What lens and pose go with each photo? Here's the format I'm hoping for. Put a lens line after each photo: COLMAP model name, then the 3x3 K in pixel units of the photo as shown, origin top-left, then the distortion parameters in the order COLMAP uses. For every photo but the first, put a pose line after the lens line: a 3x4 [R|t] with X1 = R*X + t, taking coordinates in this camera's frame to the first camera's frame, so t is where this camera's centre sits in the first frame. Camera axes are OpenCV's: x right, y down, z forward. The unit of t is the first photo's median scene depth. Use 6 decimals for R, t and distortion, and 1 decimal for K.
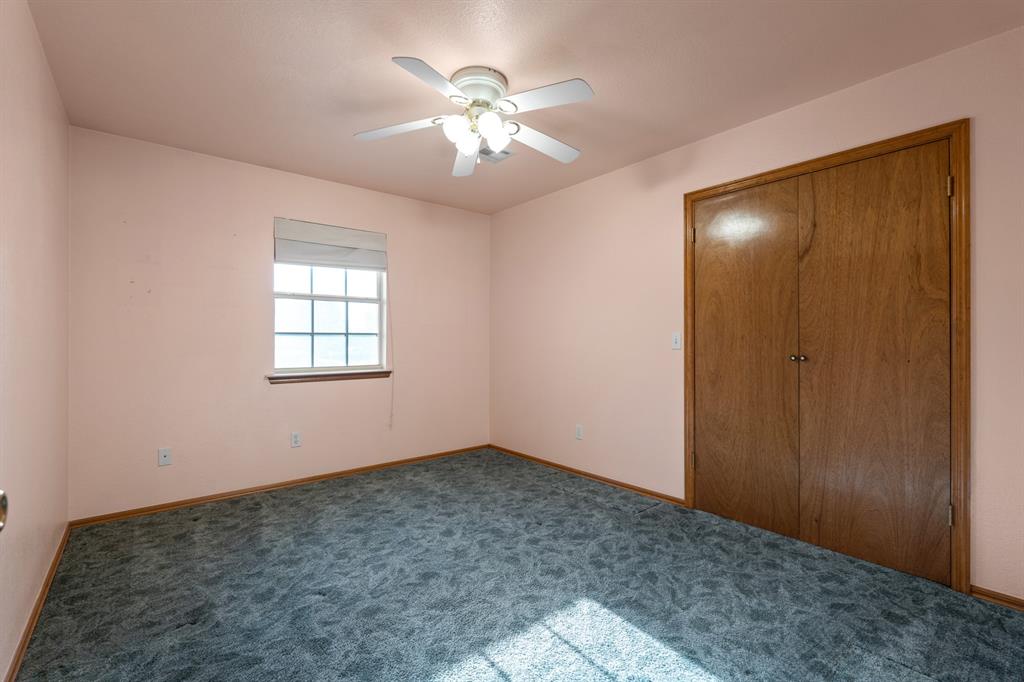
lens RADIAL K [[452.3, 0, 514.2], [0, 452.3, 344.5], [0, 0, 1]] dist [-0.003338, -0.000380]
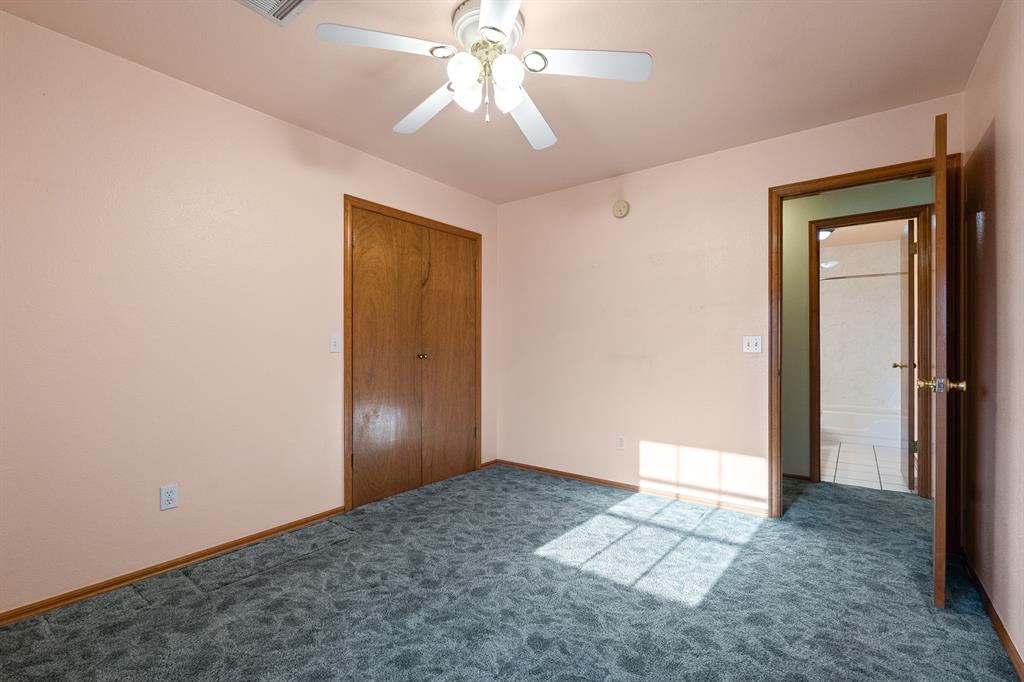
lens RADIAL K [[452.3, 0, 515.6], [0, 452.3, 351.9], [0, 0, 1]] dist [-0.003338, -0.000380]
pose [[-0.226176, -0.008426, 0.974050, -0.821314], [0.011811, 0.999865, 0.011392, 0.003739], [-0.974015, 0.014081, -0.226046, 1.063642]]
